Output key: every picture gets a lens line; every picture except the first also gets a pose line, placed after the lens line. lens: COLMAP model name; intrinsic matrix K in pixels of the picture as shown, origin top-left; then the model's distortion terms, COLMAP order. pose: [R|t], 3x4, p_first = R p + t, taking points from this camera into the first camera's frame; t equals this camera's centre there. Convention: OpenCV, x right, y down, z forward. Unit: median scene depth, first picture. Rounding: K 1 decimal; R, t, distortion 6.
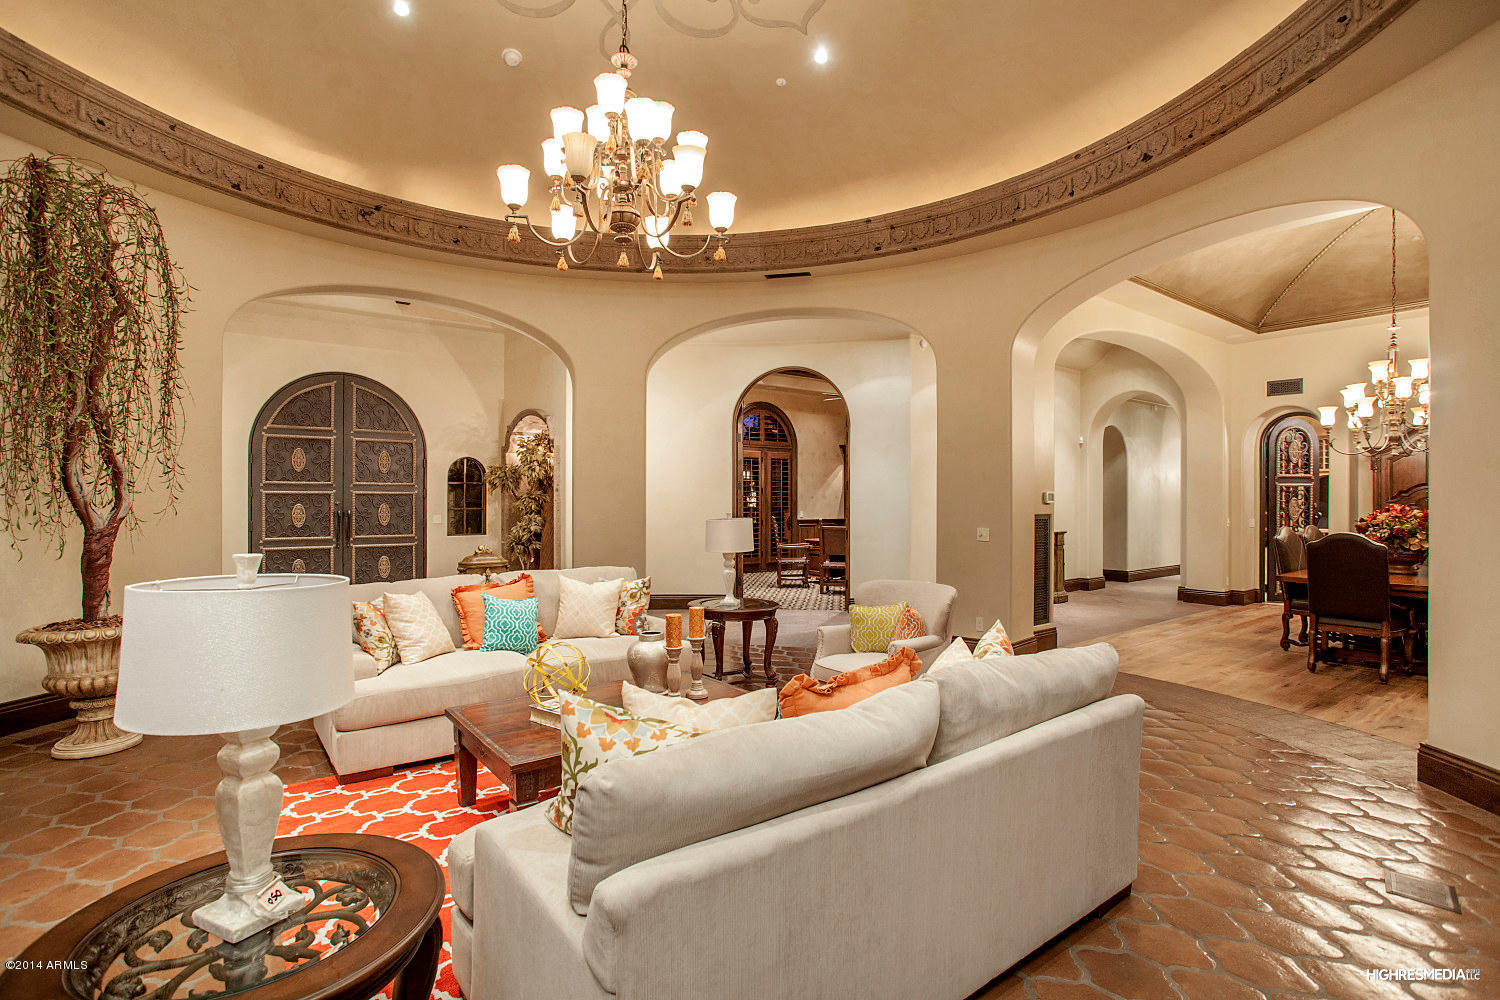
lens RADIAL K [[755.7, 0, 746.0], [0, 755.7, 506.8], [0, 0, 1]] dist [-0.022734, 0.007728]
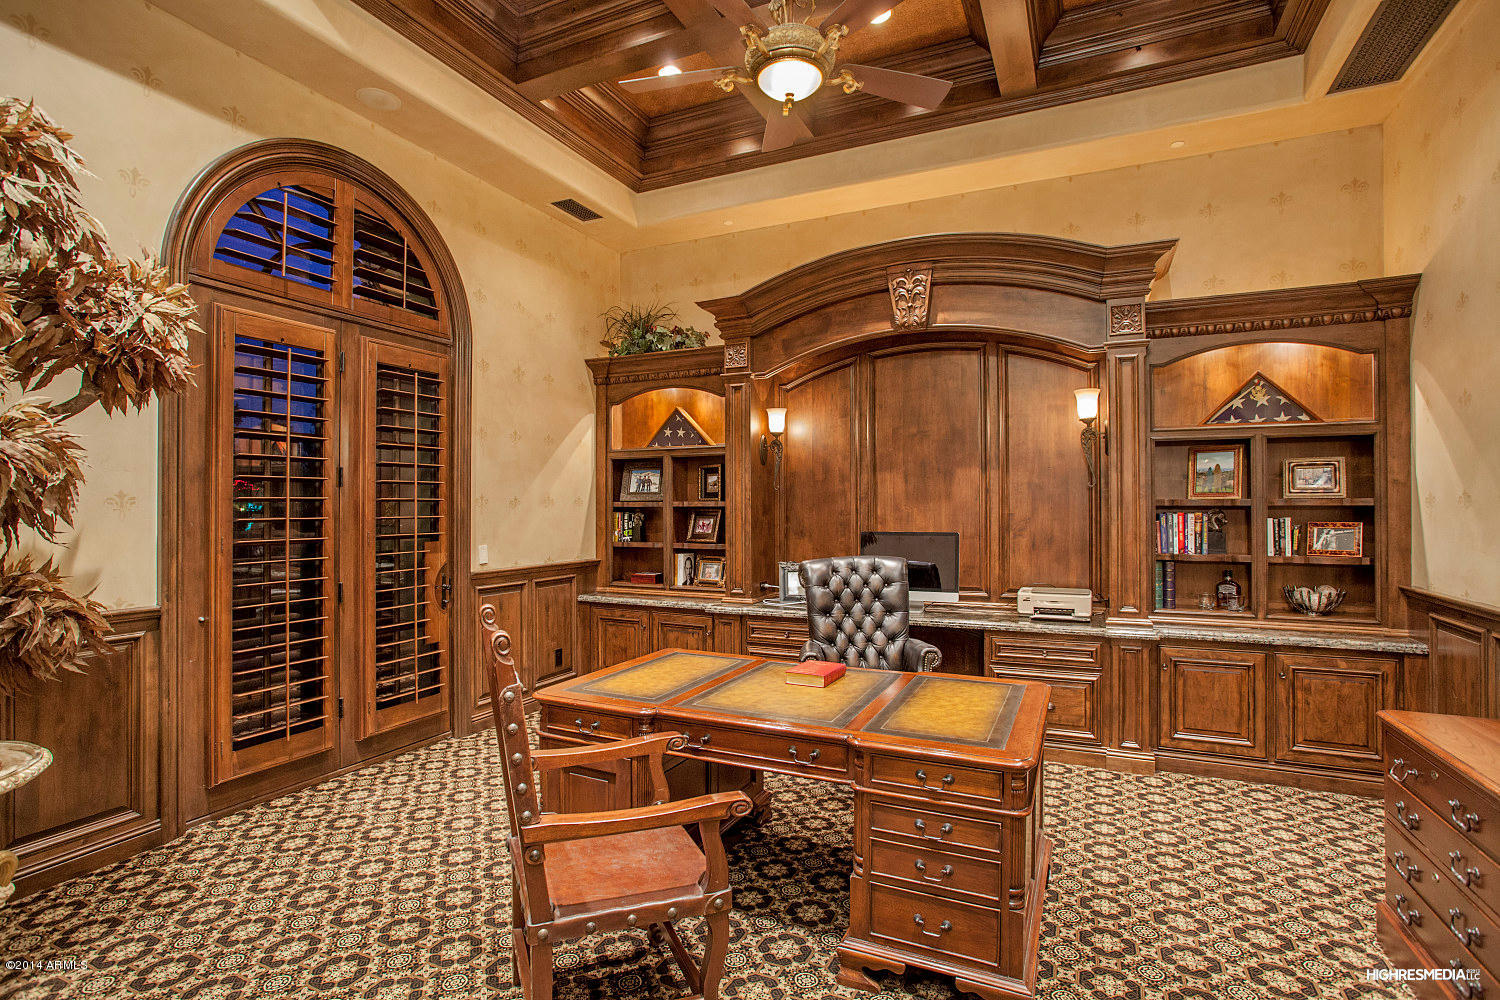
lens RADIAL K [[755.7, 0, 746.7], [0, 755.7, 500.7], [0, 0, 1]] dist [-0.022734, 0.007728]
pose [[0.895381, 0.005304, 0.445268, 0.031721], [0.002750, 0.999844, -0.017439, -0.006897], [-0.445292, 0.016839, 0.895227, 0.681488]]
